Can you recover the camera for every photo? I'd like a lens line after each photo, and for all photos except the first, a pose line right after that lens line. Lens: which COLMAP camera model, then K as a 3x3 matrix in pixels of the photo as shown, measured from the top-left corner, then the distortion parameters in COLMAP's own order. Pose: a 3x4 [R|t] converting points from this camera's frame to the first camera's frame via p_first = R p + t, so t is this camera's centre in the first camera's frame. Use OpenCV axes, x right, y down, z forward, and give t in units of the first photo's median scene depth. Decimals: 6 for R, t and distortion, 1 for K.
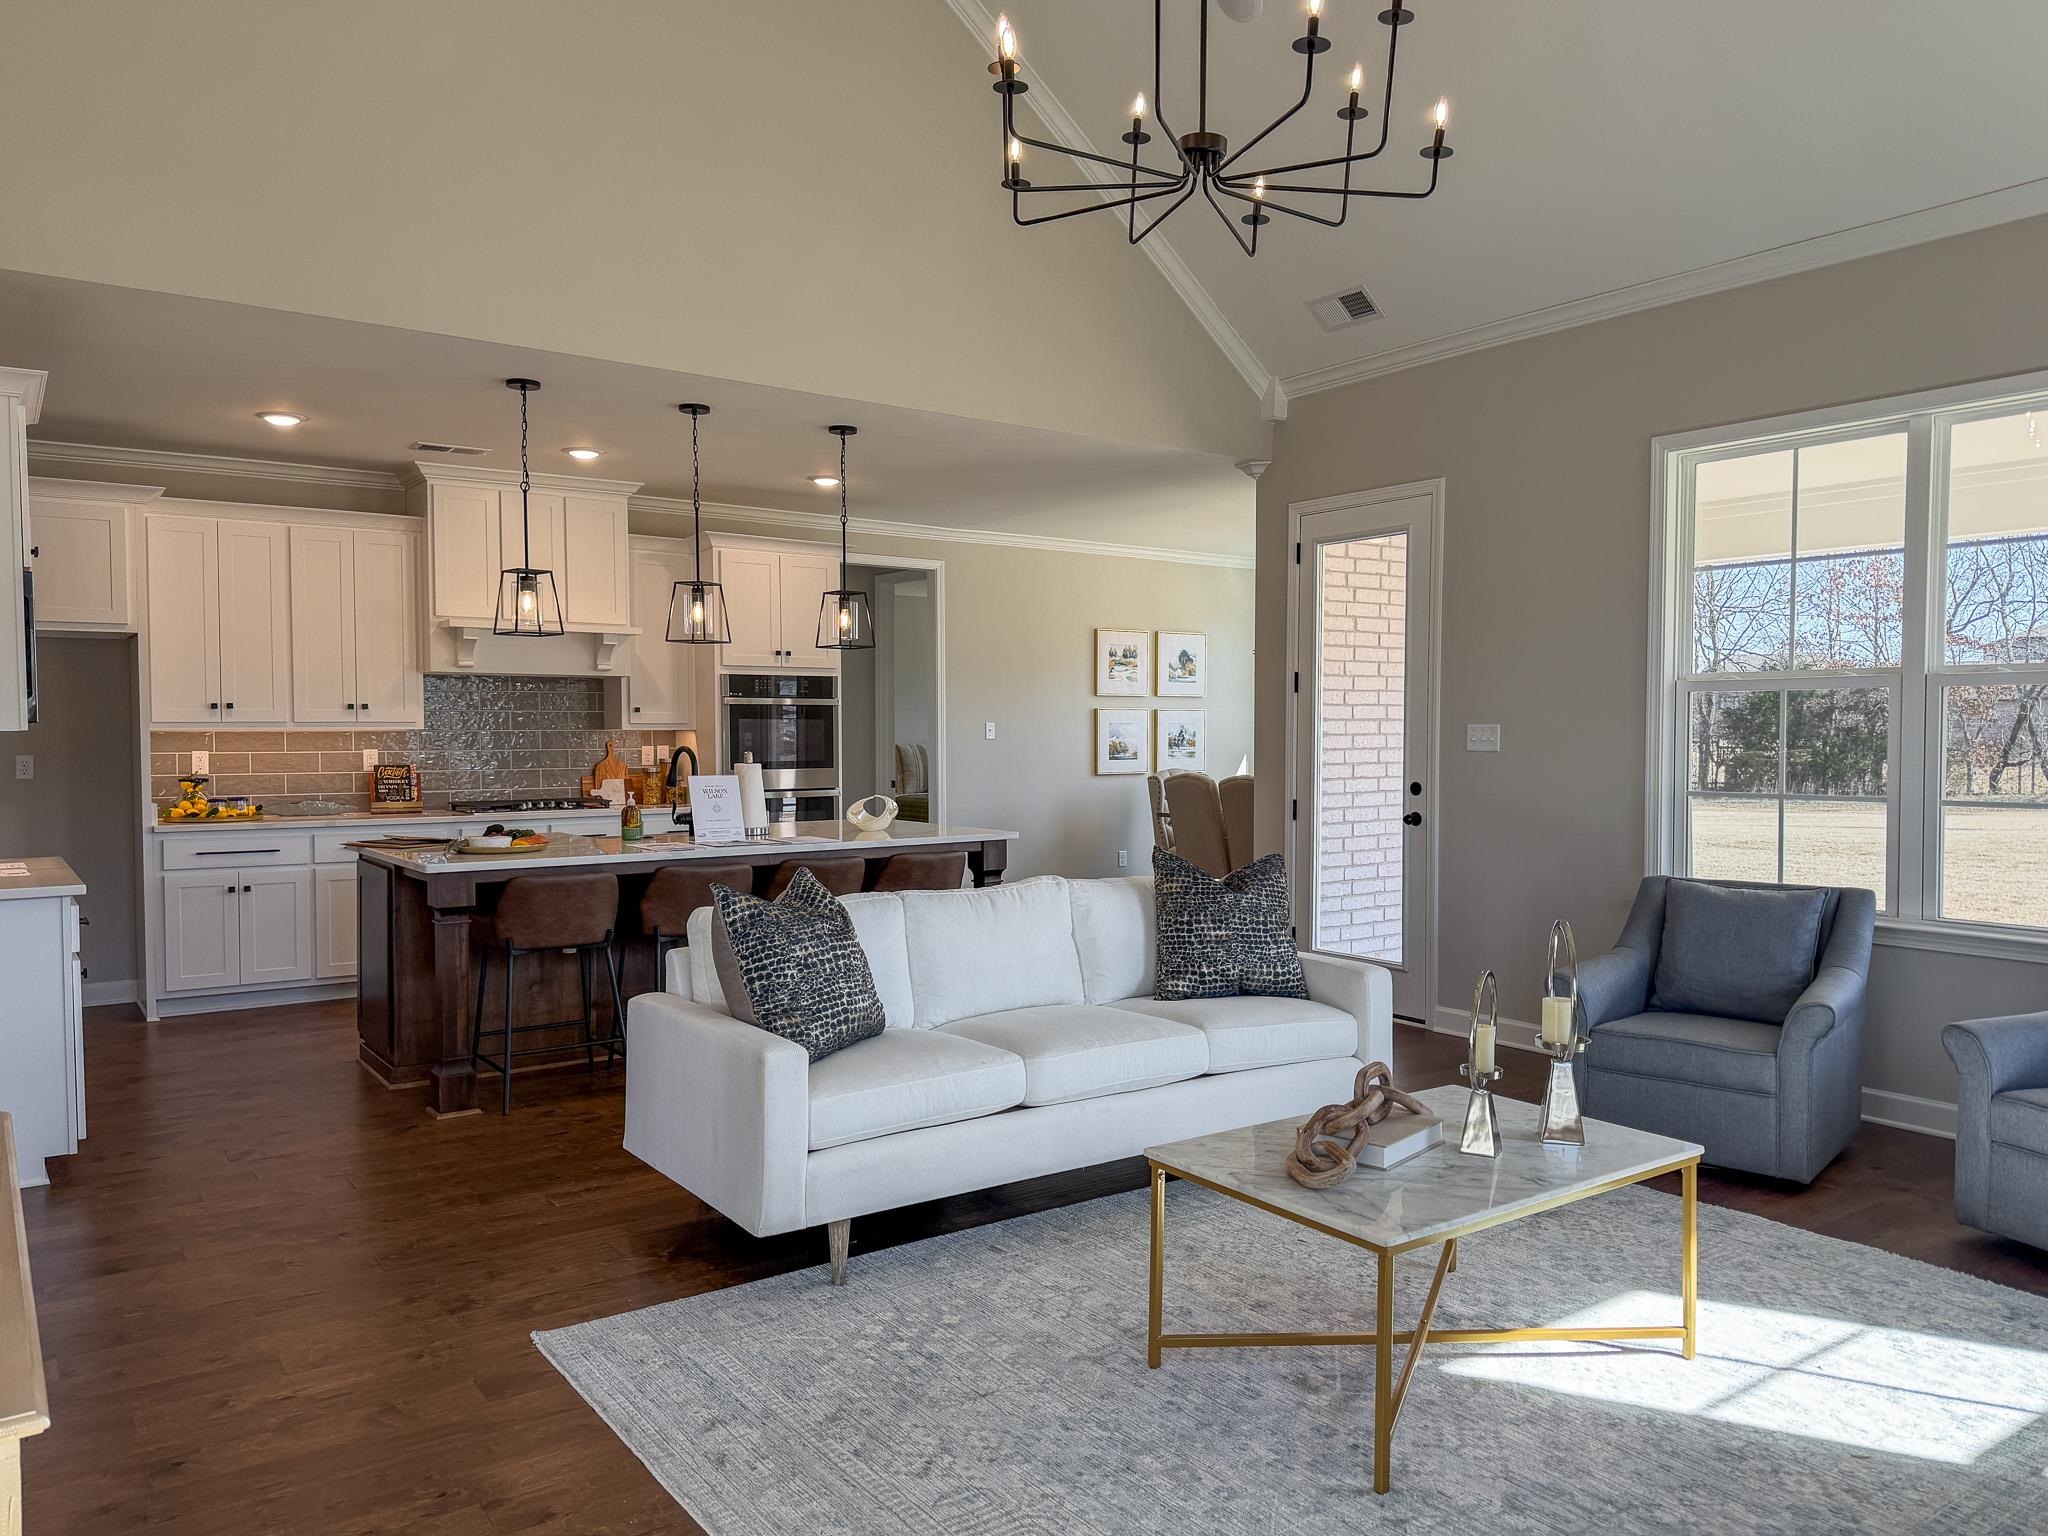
lens RADIAL K [[1446.1, 0, 1022.8], [0, 1446.1, 786.1], [0, 0, 1]] dist [0.122629, -0.184396]
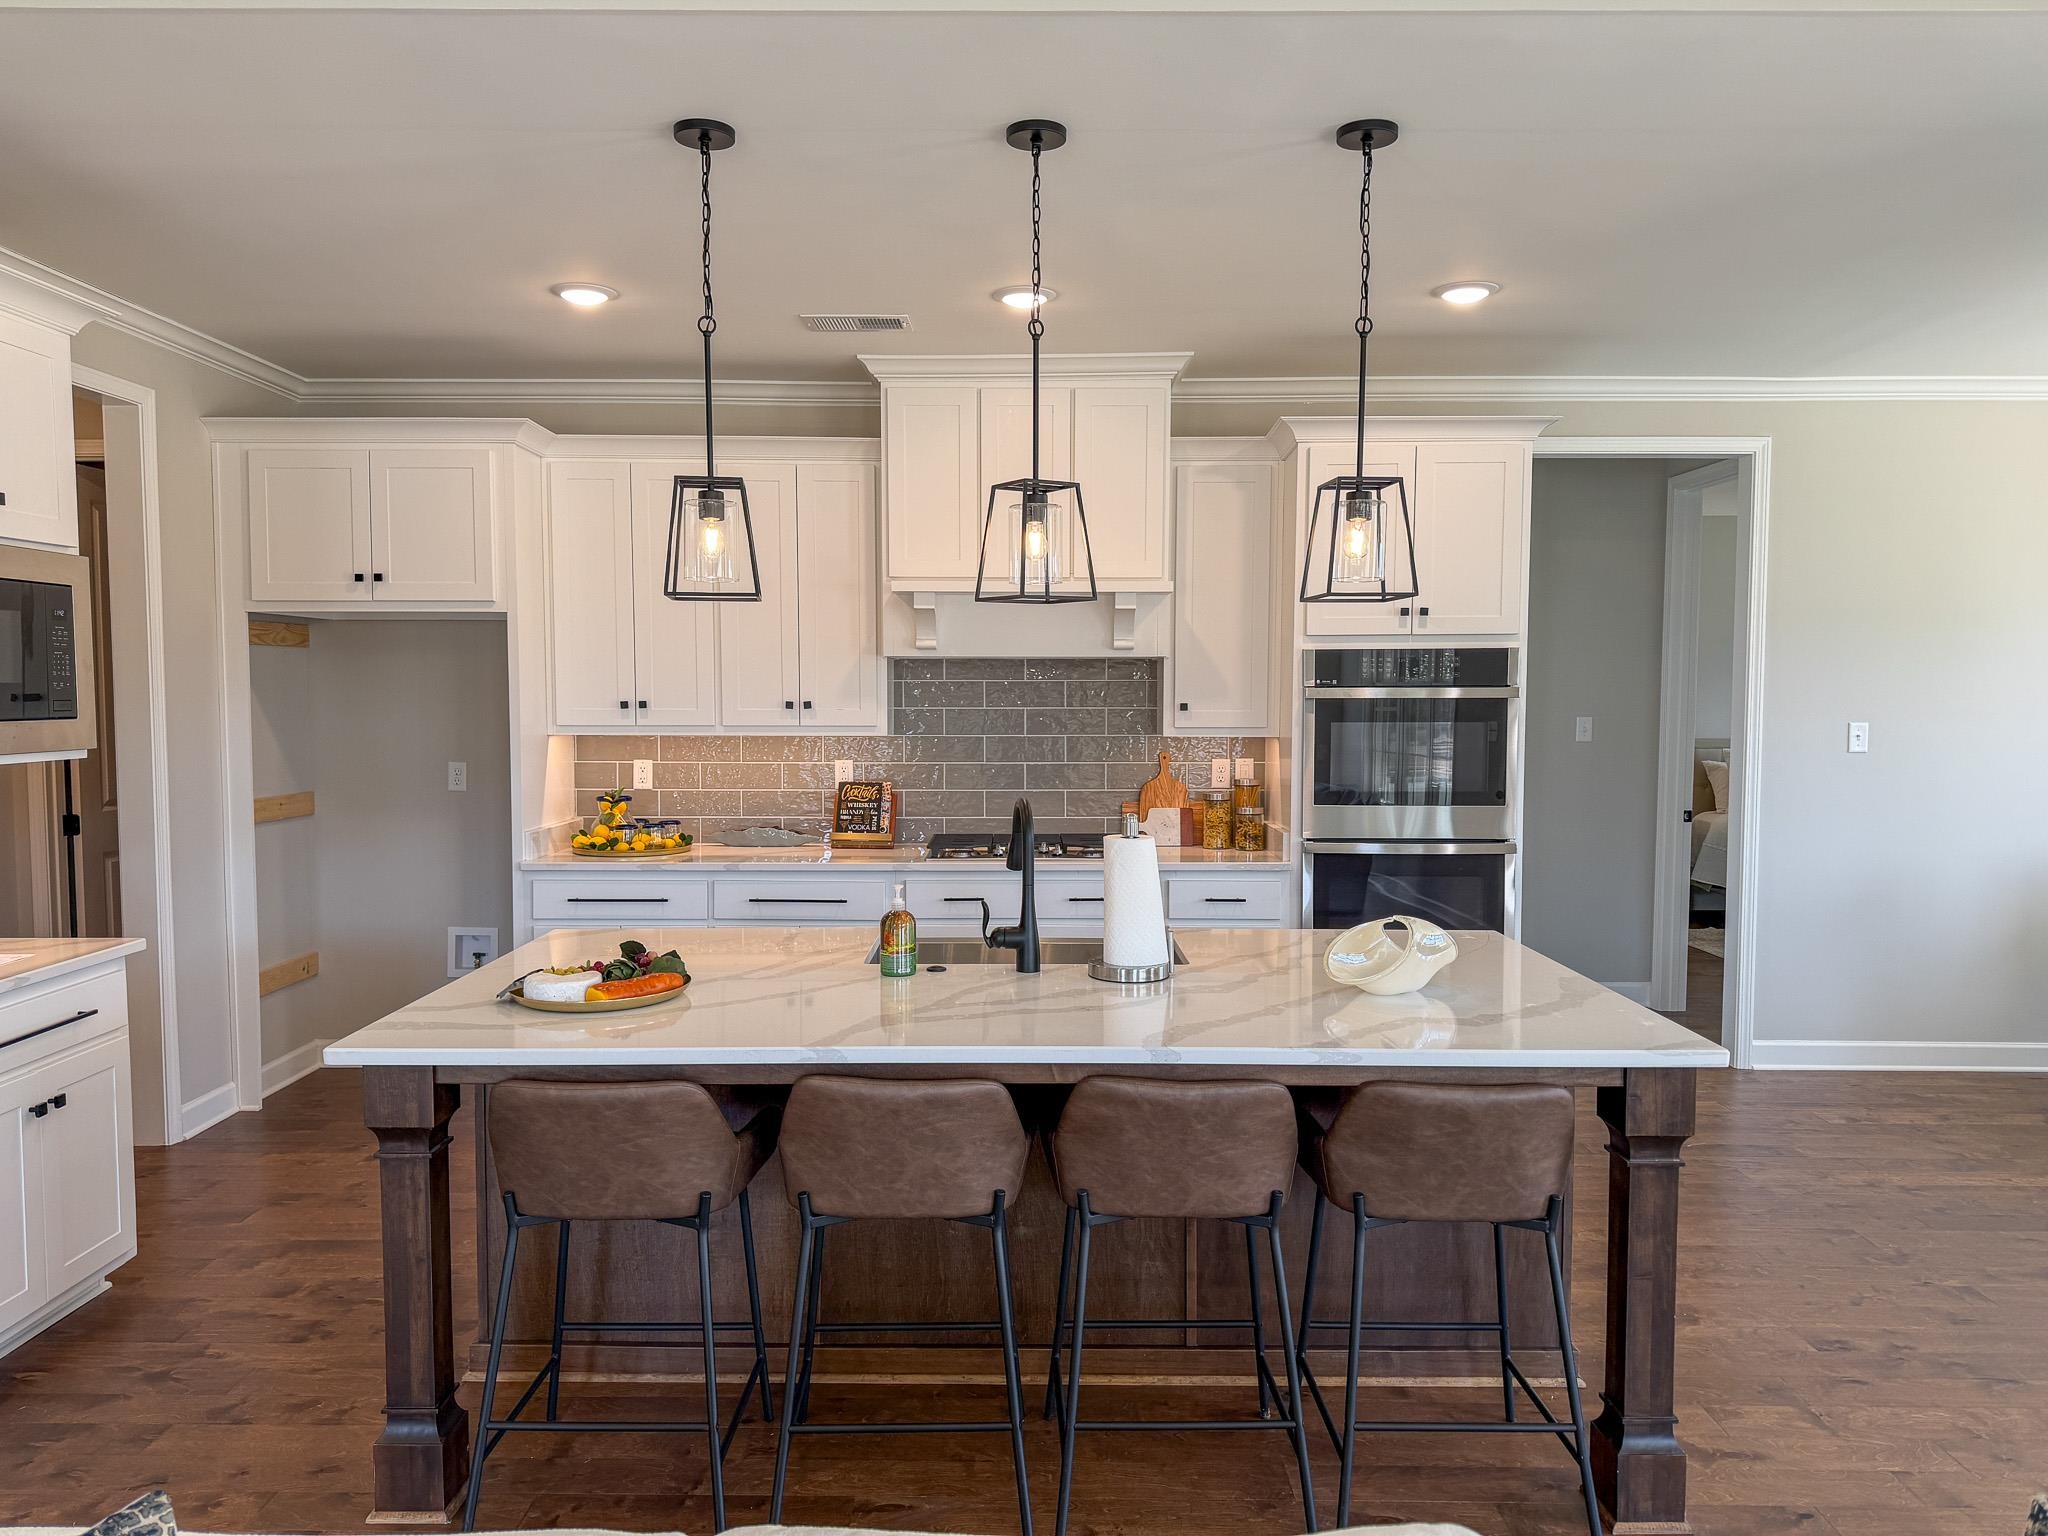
lens RADIAL K [[1426.7, 0, 1023.1], [0, 1426.7, 779.3], [0, 0, 1]] dist [0.114671, -0.161620]
pose [[0.813021, 0.039946, -0.580862, 0.067452], [-0.026543, 0.999149, 0.031559, -0.049389], [0.581628, -0.010240, 0.813390, 0.561403]]
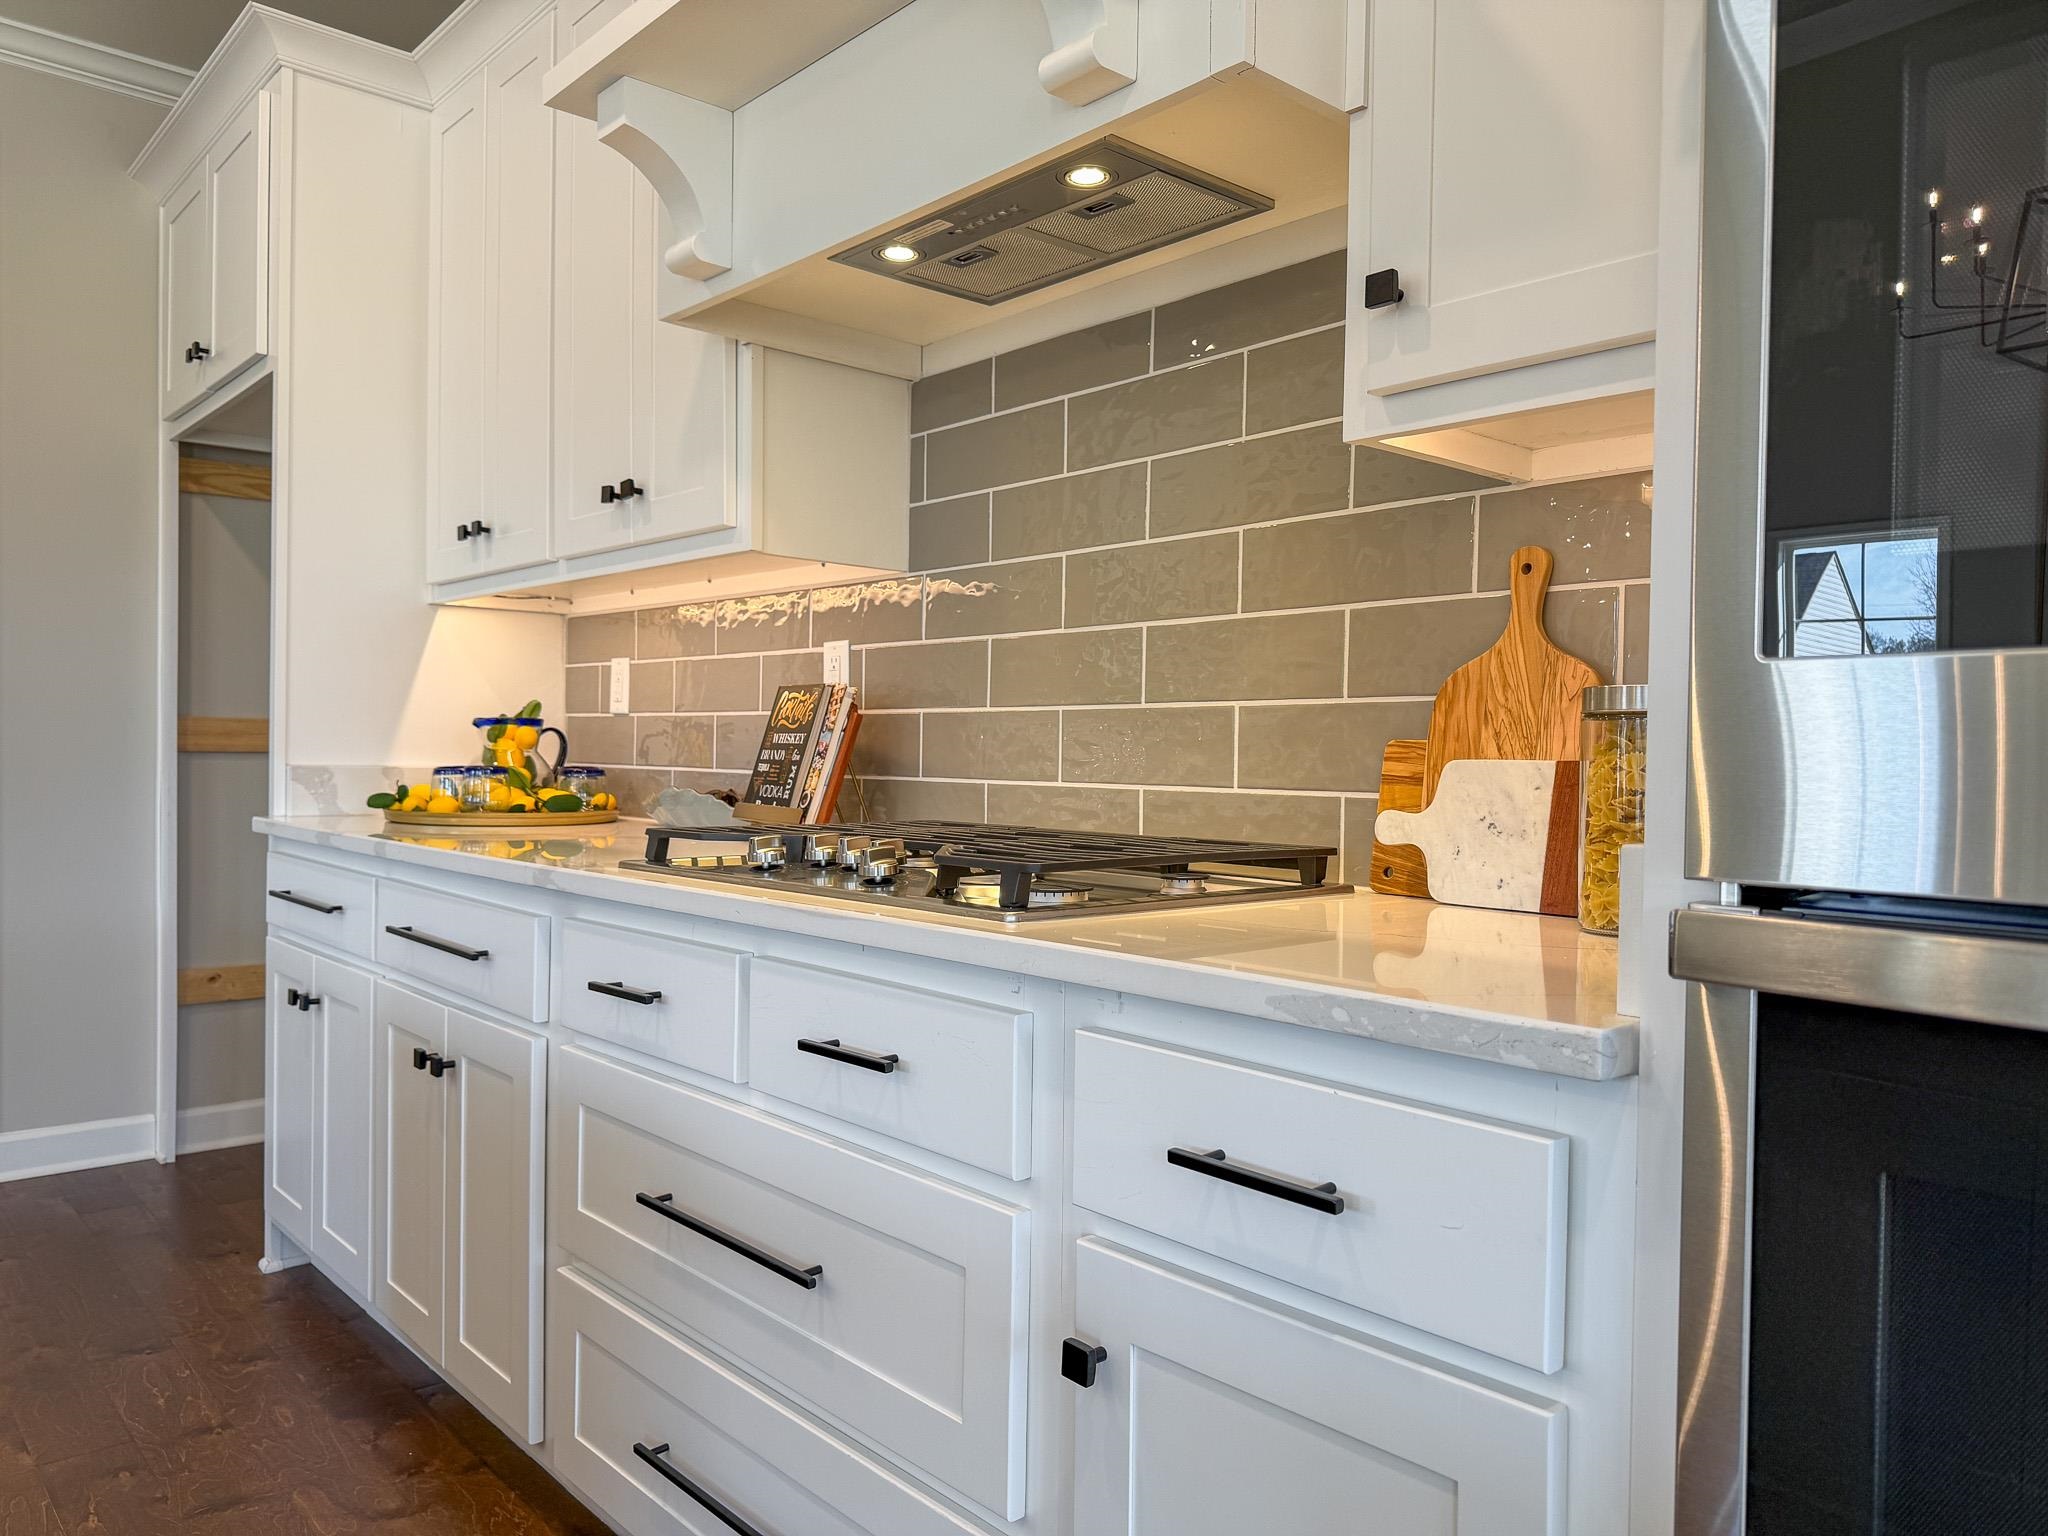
lens RADIAL K [[1426.7, 0, 1023.1], [0, 1426.7, 779.3], [0, 0, 1]] dist [0.114671, -0.161620]
pose [[0.118148, 0.025450, -0.992670, -0.153957], [-0.055000, 0.998305, 0.019049, -0.003516], [0.991472, 0.052346, 0.119347, 1.225880]]
